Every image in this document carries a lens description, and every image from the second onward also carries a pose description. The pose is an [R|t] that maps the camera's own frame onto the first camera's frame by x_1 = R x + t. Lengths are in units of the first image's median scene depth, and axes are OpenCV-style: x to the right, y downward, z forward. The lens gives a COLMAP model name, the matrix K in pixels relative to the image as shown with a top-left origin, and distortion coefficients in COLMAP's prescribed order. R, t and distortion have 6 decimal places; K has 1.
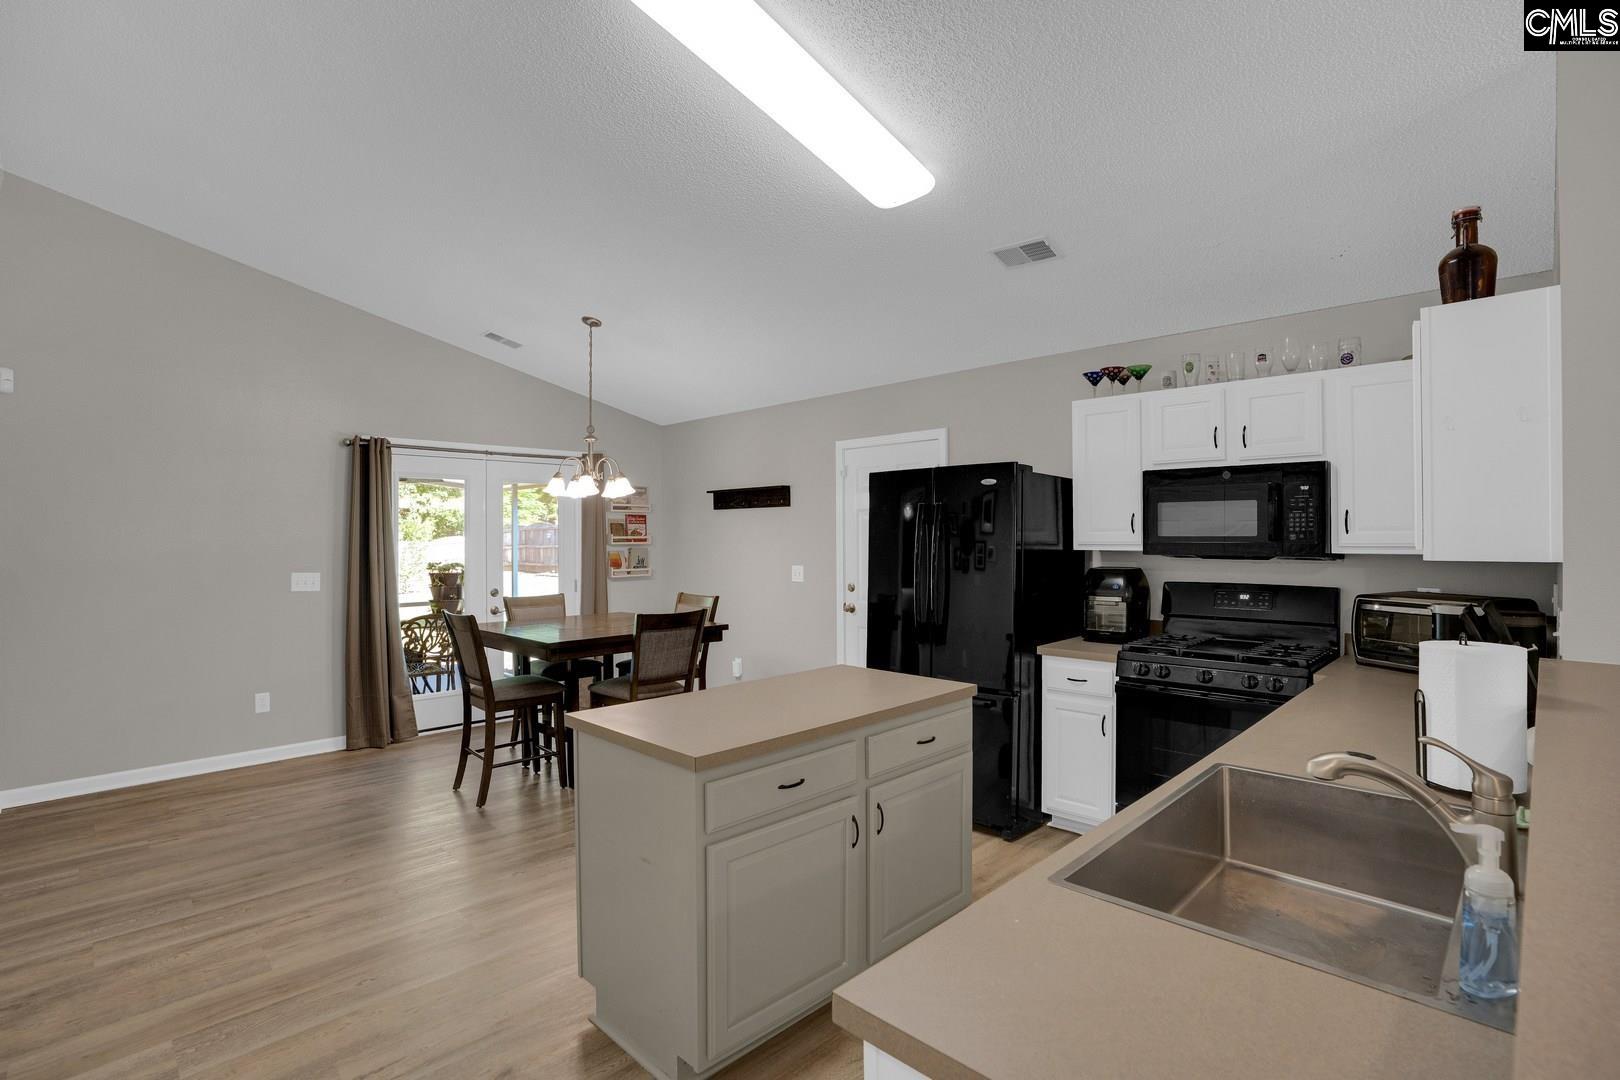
lens RADIAL K [[773.2, 0, 810.1], [0, 773.2, 534.0], [0, 0, 1]] dist [-0.058480, 0.023297]
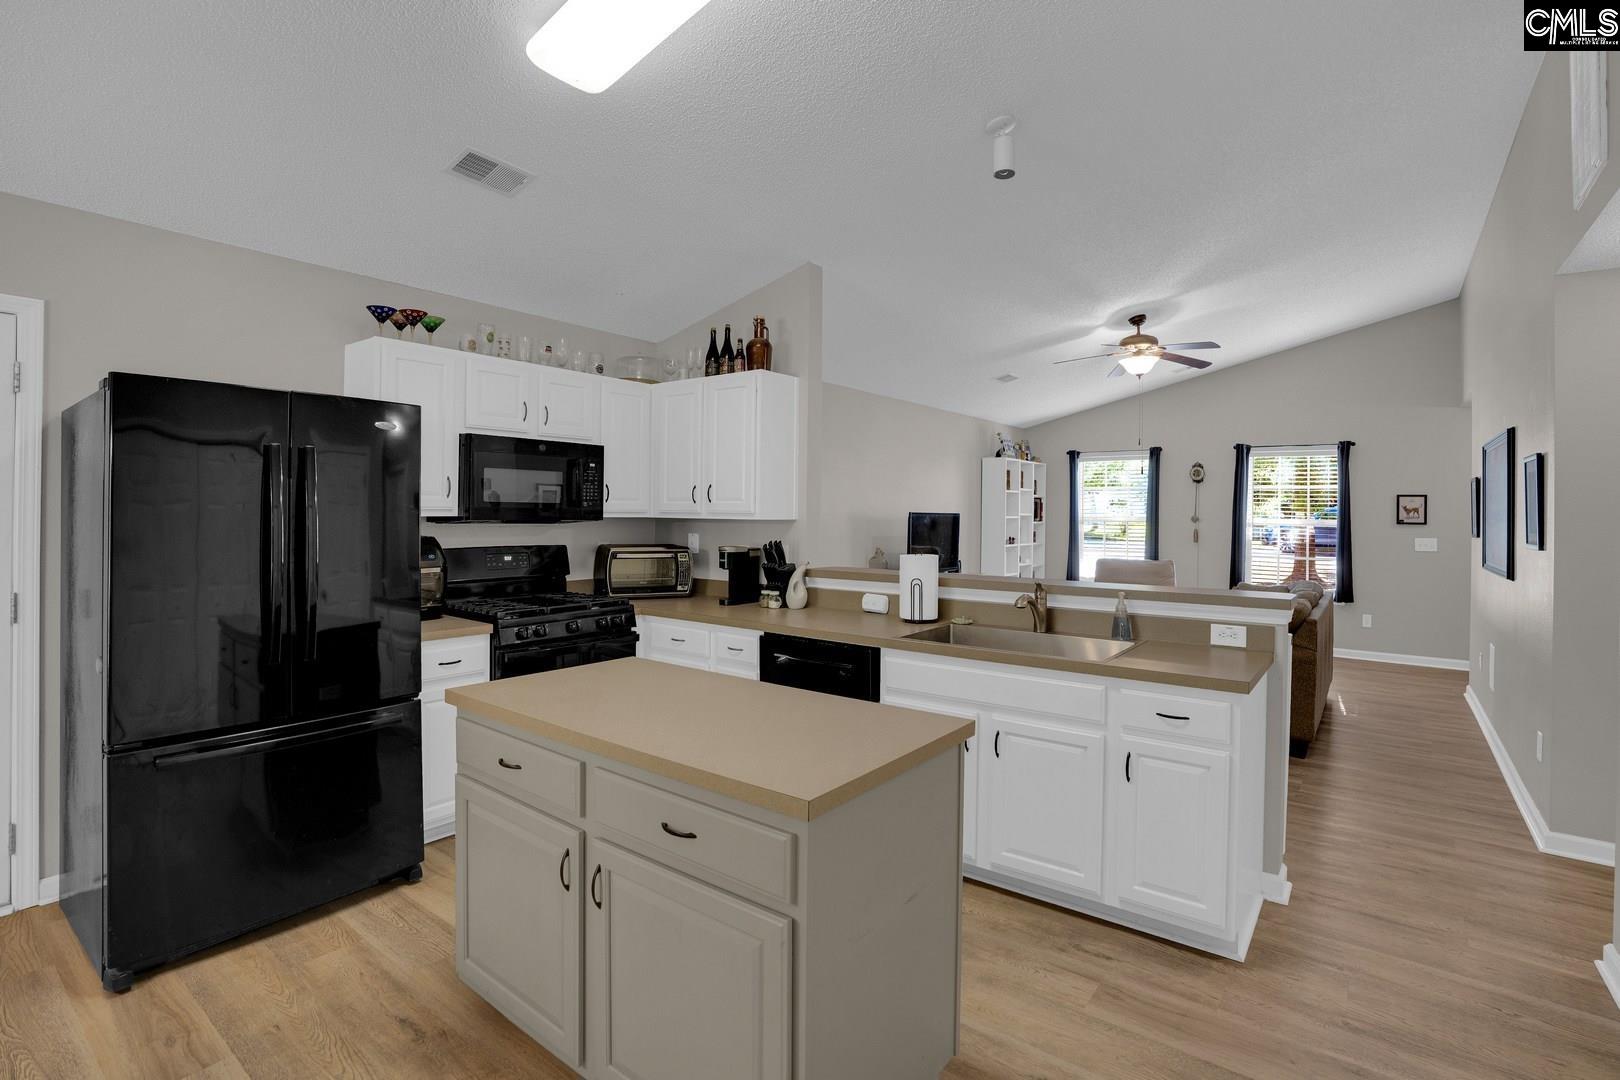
lens RADIAL K [[773.2, 0, 805.3], [0, 773.2, 515.5], [0, 0, 1]] dist [-0.058480, 0.023297]
pose [[-0.131526, -0.000110, 0.991313, -0.466889], [-0.011763, 0.999930, -0.001449, 0.014314], [-0.991243, -0.011852, -0.131518, 0.575914]]
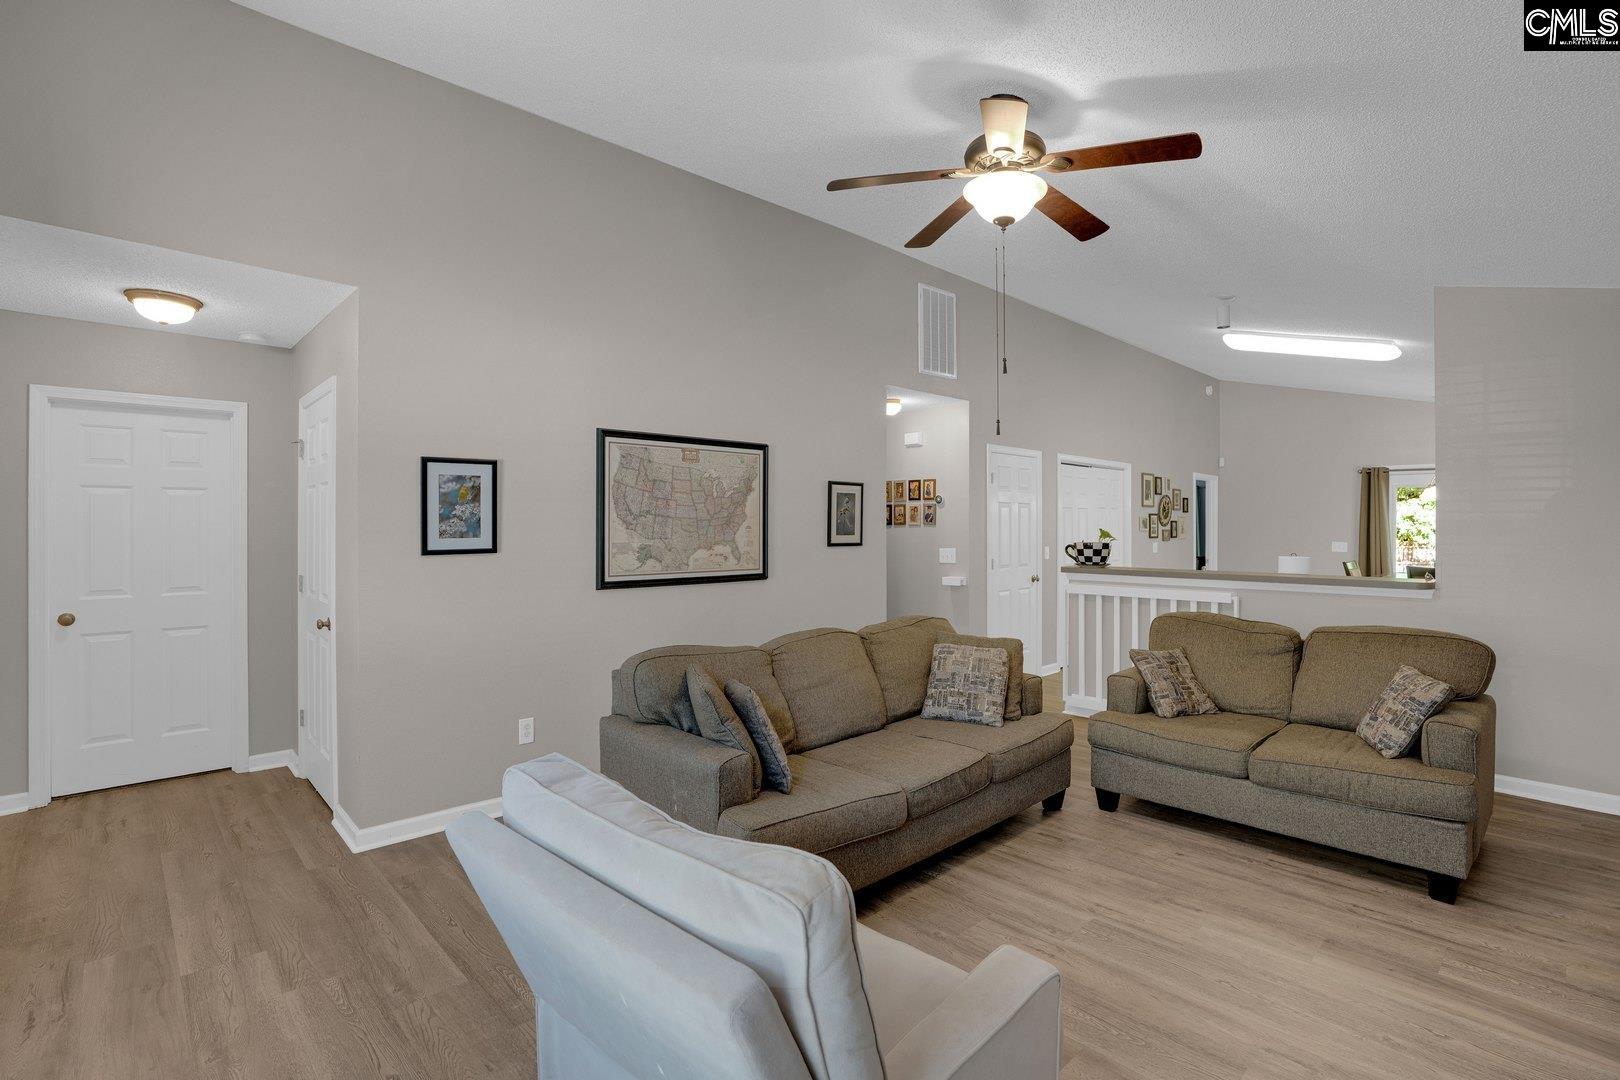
lens RADIAL K [[773.2, 0, 811.9], [0, 773.2, 534.1], [0, 0, 1]] dist [-0.058480, 0.023297]
pose [[-0.017240, 0.015925, -0.999725, 1.445534], [-0.001155, 0.999872, 0.015947, 0.001778], [0.999851, 0.001429, -0.017219, -0.342158]]
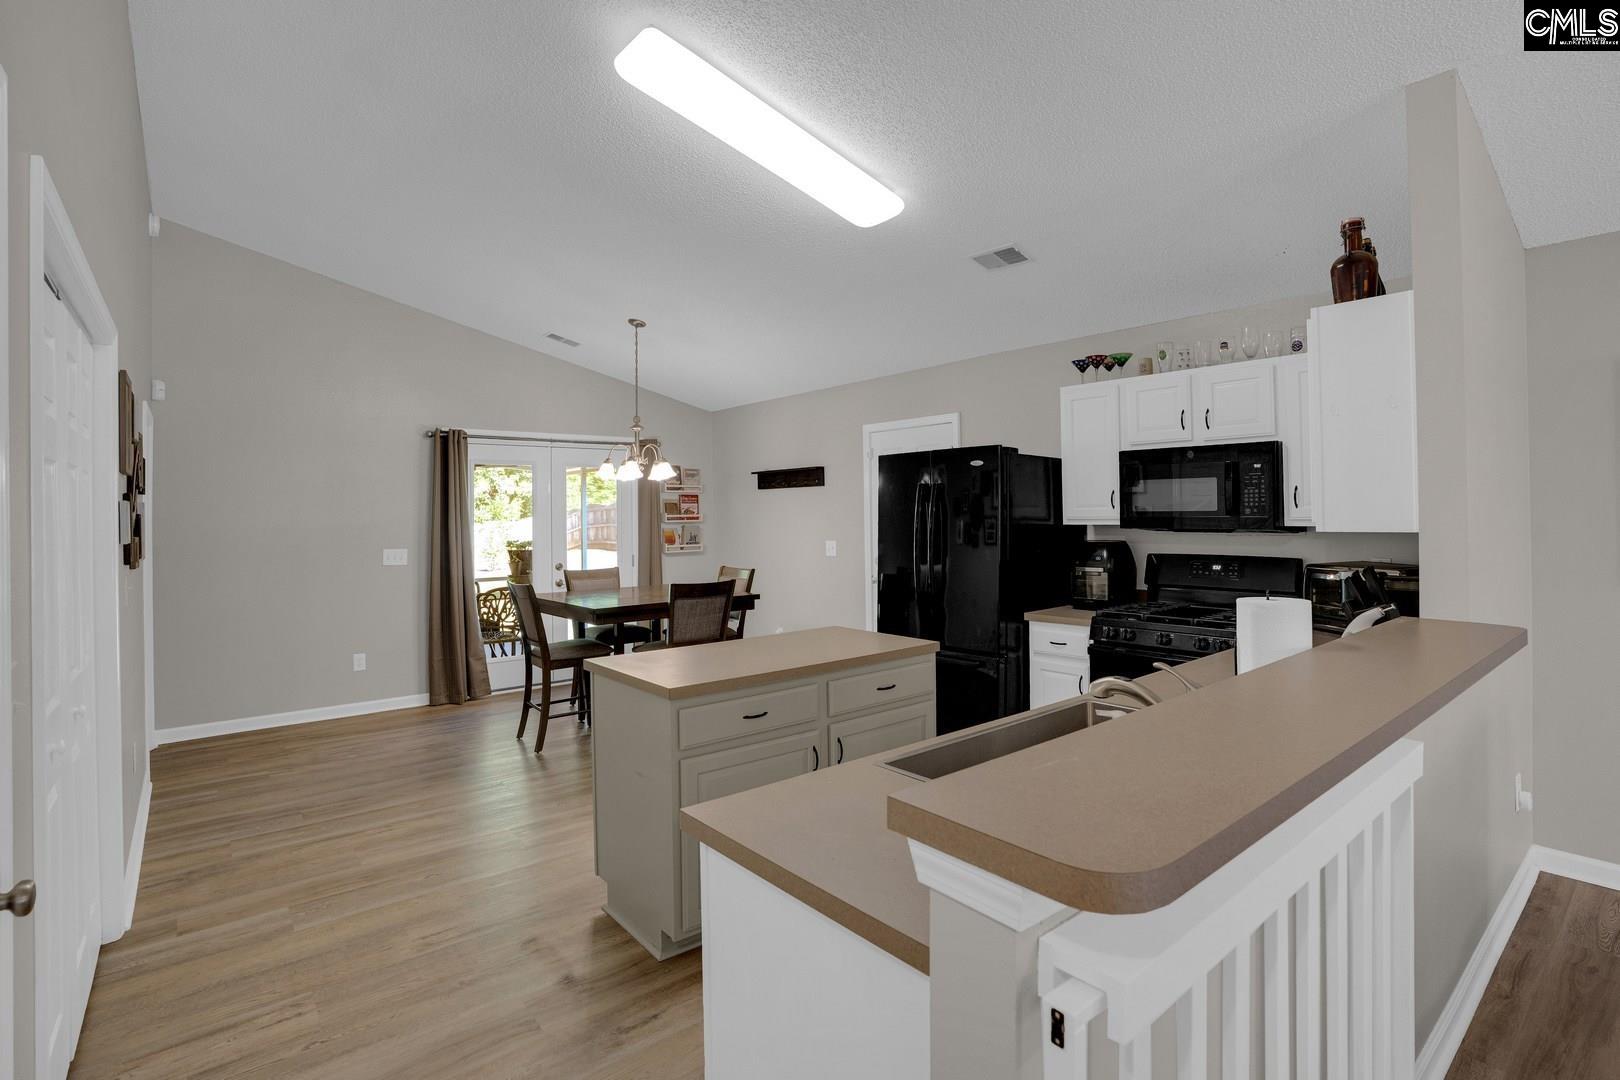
lens RADIAL K [[773.2, 0, 814.1], [0, 773.2, 504.5], [0, 0, 1]] dist [-0.058480, 0.023297]
pose [[0.995488, -0.009188, -0.094447, 0.085687], [0.008388, 0.999926, -0.008856, -0.000800], [0.094521, 0.008024, 0.995491, -0.100833]]
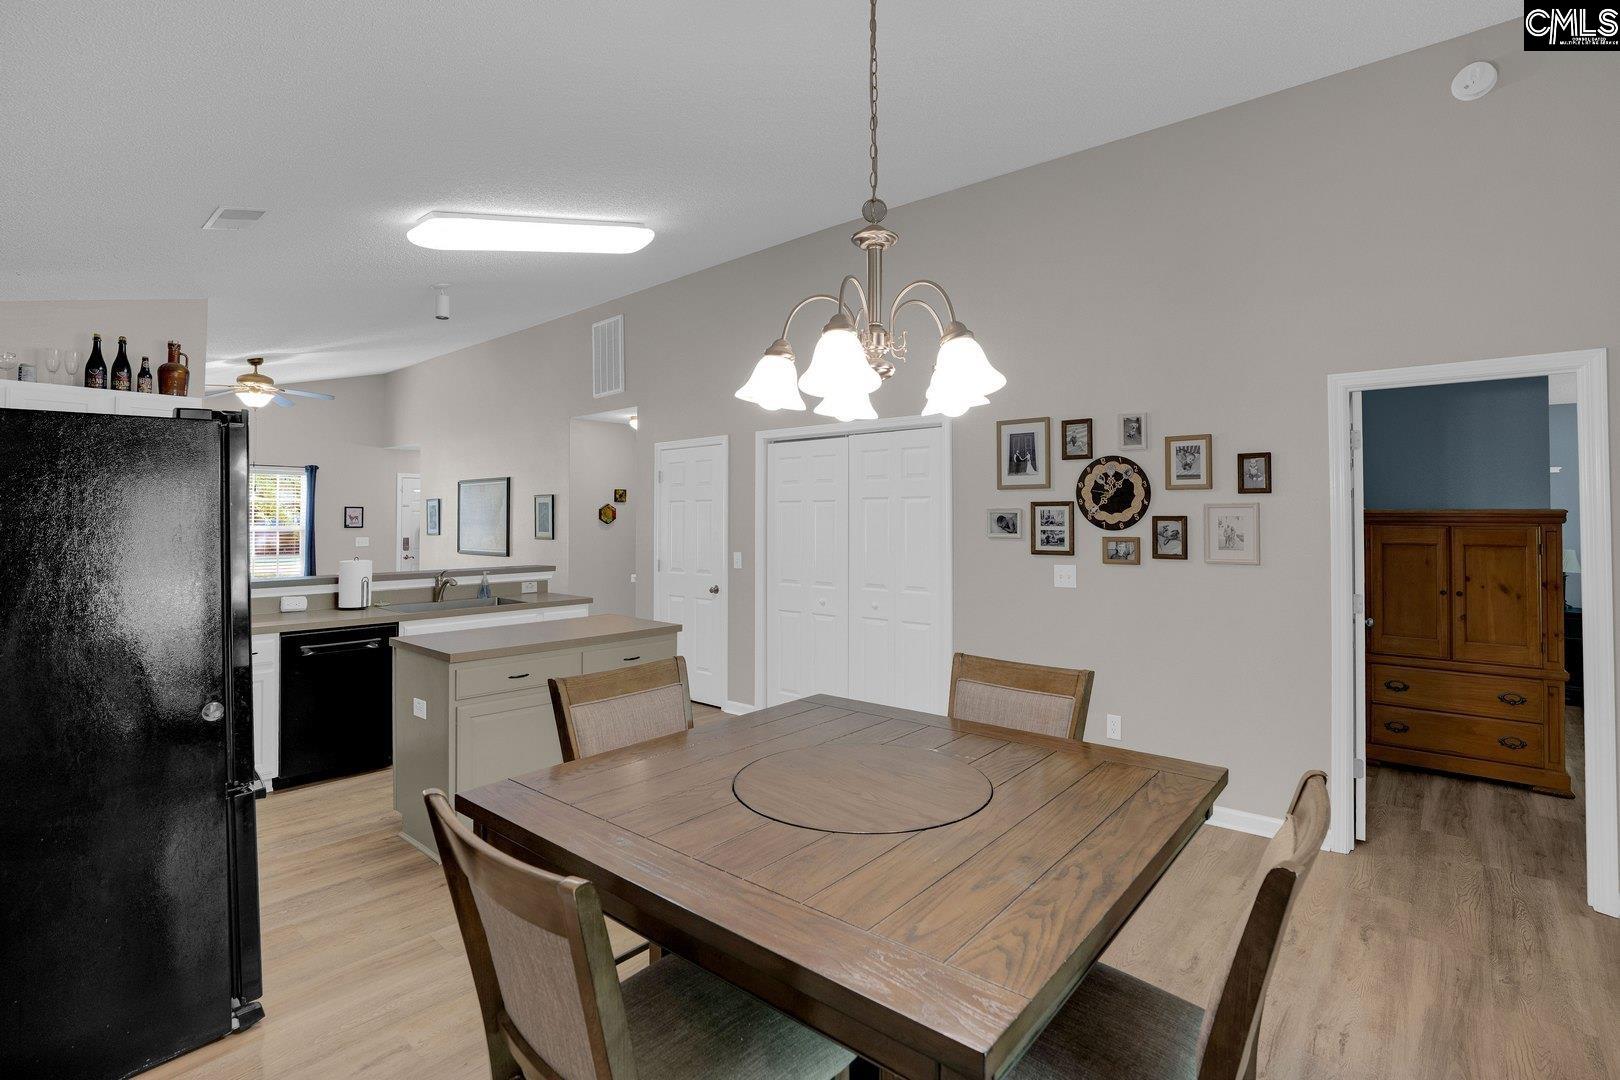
lens RADIAL K [[773.2, 0, 815.7], [0, 773.2, 508.0], [0, 0, 1]] dist [-0.058480, 0.023297]
pose [[-0.997507, 0.005984, -0.070315, -0.266634], [0.007023, 0.999870, -0.014535, -0.001838], [0.070219, -0.014993, -0.997419, 1.474671]]
